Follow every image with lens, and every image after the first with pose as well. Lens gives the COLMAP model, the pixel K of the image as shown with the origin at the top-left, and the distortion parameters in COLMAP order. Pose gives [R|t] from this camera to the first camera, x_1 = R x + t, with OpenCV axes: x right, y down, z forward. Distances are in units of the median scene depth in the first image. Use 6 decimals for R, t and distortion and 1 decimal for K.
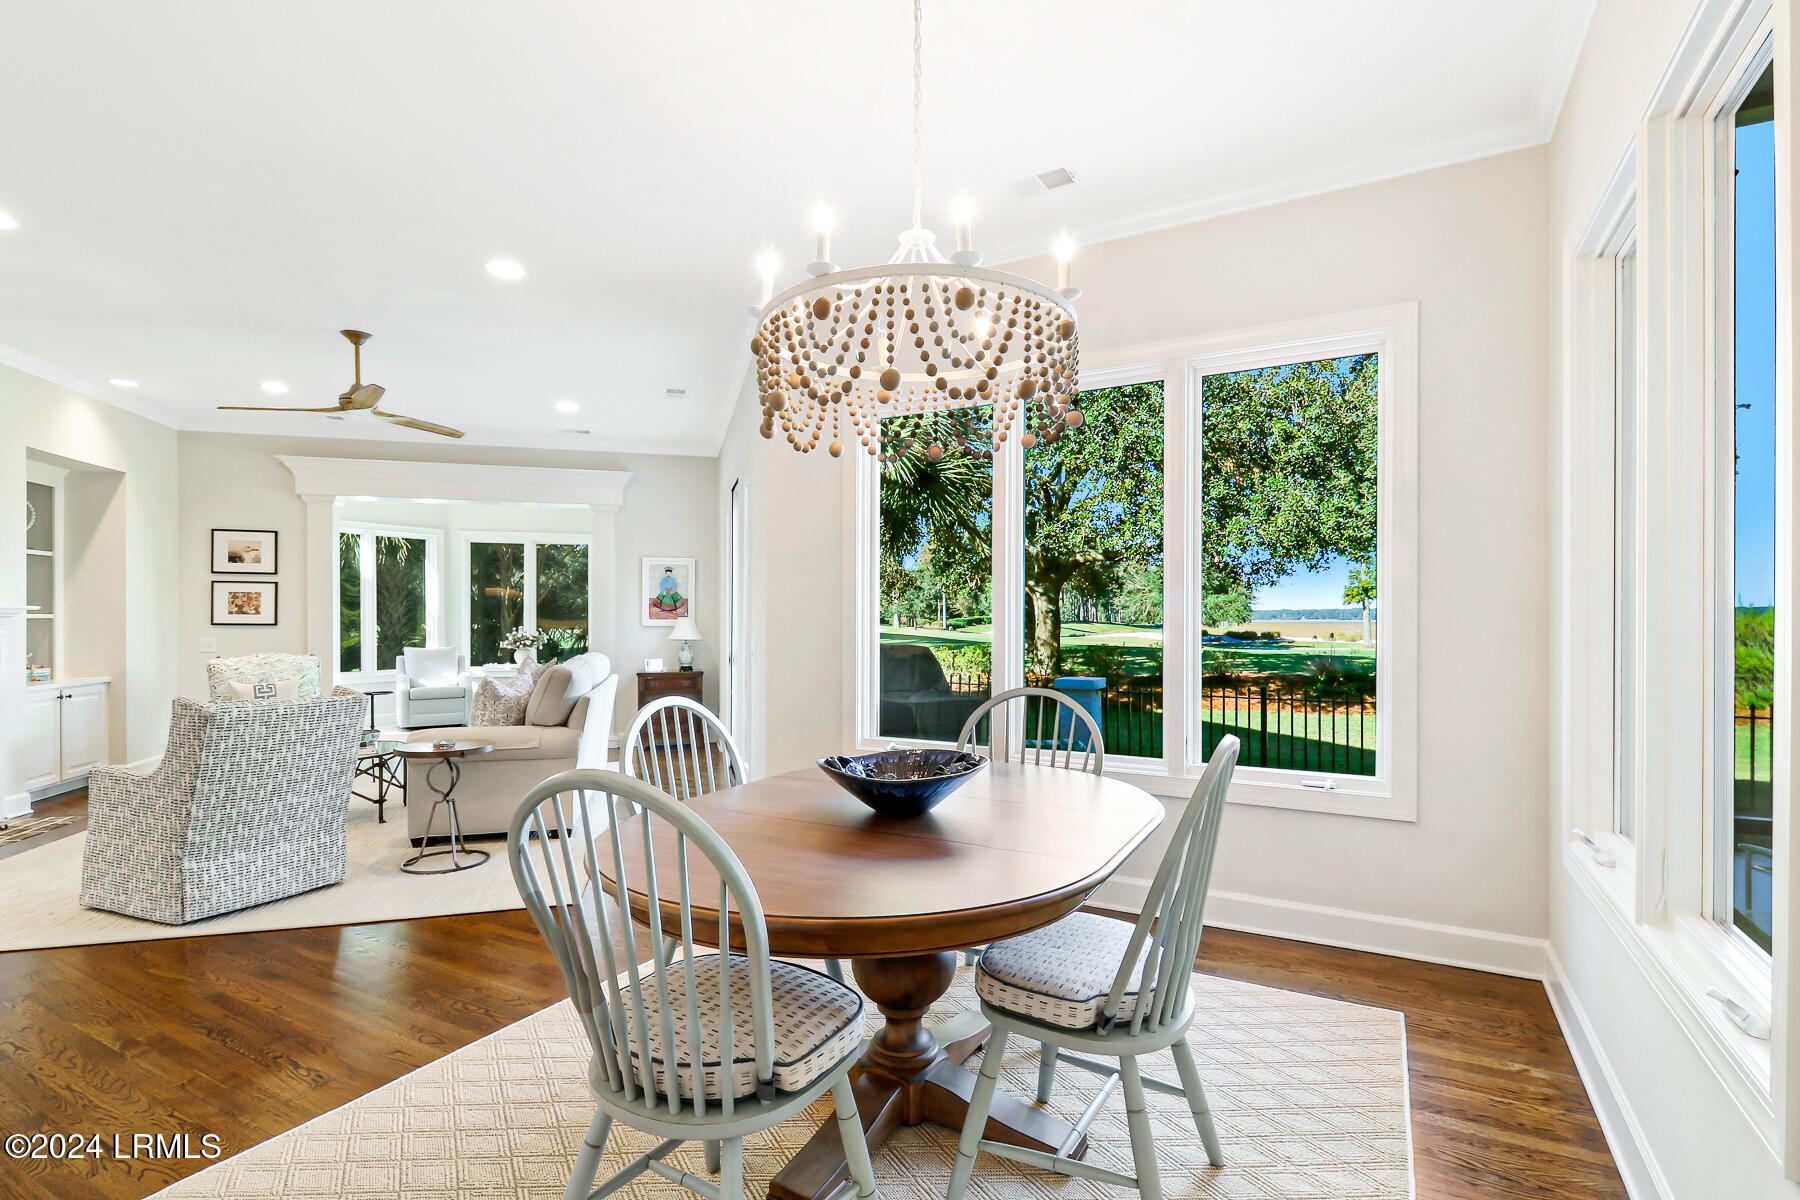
lens RADIAL K [[849.7, 0, 904.5], [0, 849.7, 618.1], [0, 0, 1]] dist [0.004618, -0.003717]
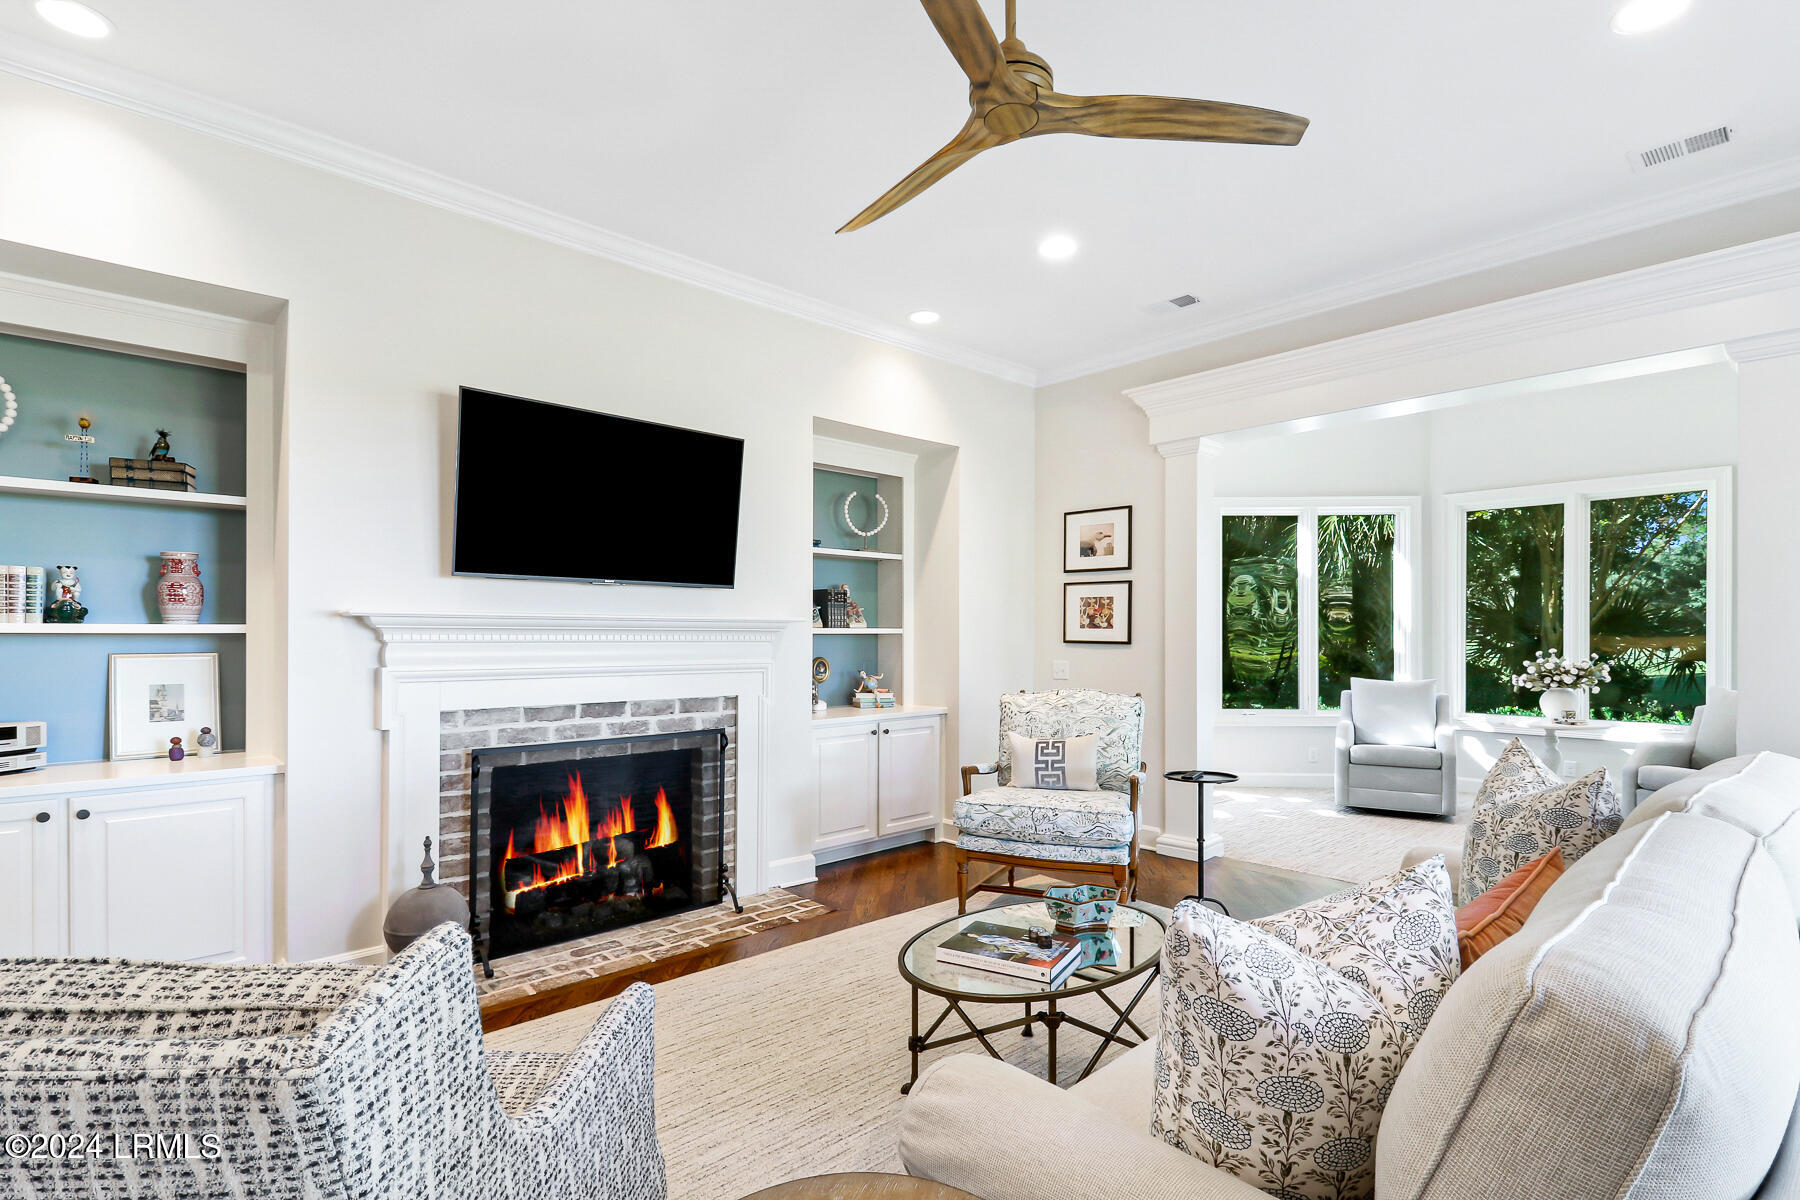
lens RADIAL K [[849.7, 0, 918.3], [0, 849.7, 633.8], [0, 0, 1]] dist [0.004618, -0.003717]
pose [[0.459077, 0.002542, -0.888393, -0.205902], [-0.001776, 0.999997, 0.001944, -0.000863], [0.888395, 0.000686, 0.459080, 0.522683]]
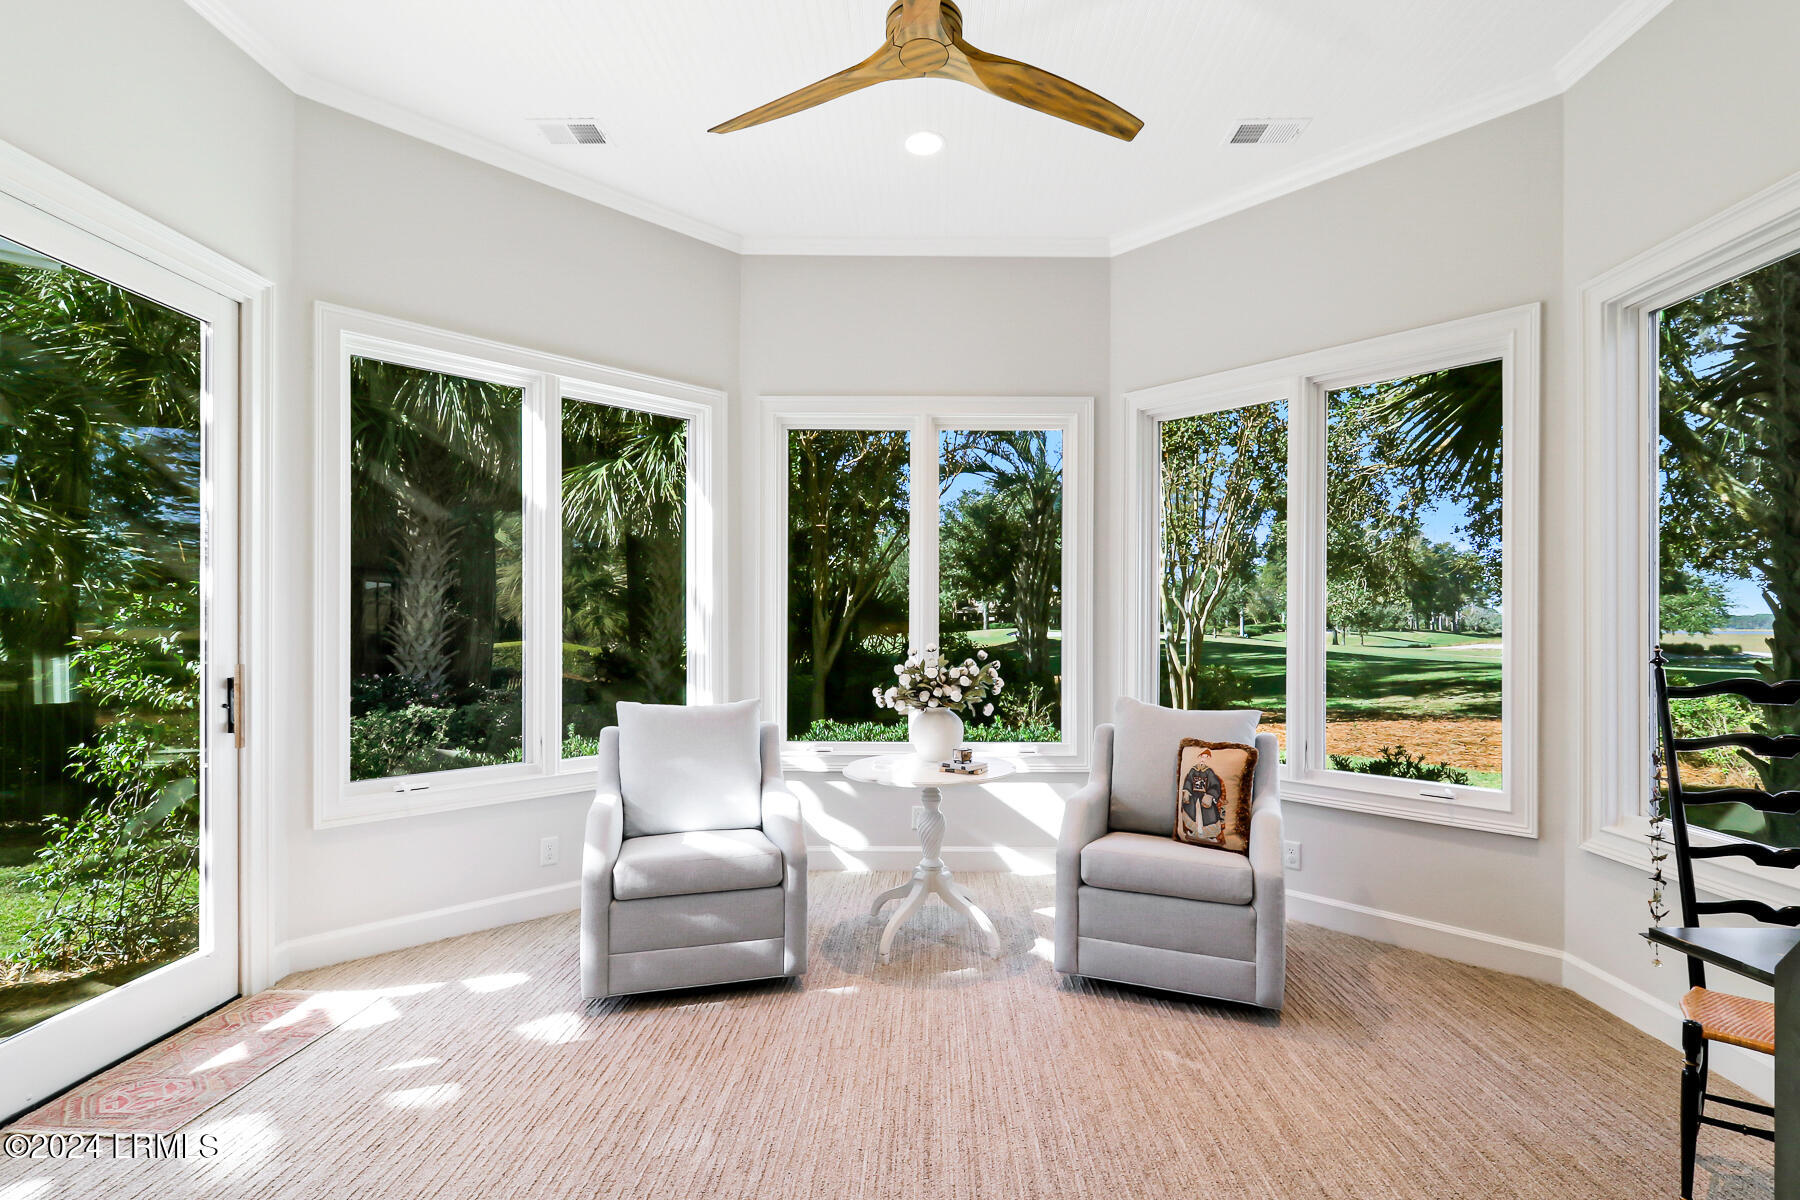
lens RADIAL K [[849.7, 0, 912.5], [0, 849.7, 625.0], [0, 0, 1]] dist [0.004618, -0.003717]
pose [[0.956086, 0.006217, -0.293020, -0.490120], [-0.005634, 0.999980, 0.002834, 0.001576], [0.293032, -0.001059, 0.956102, 0.924822]]
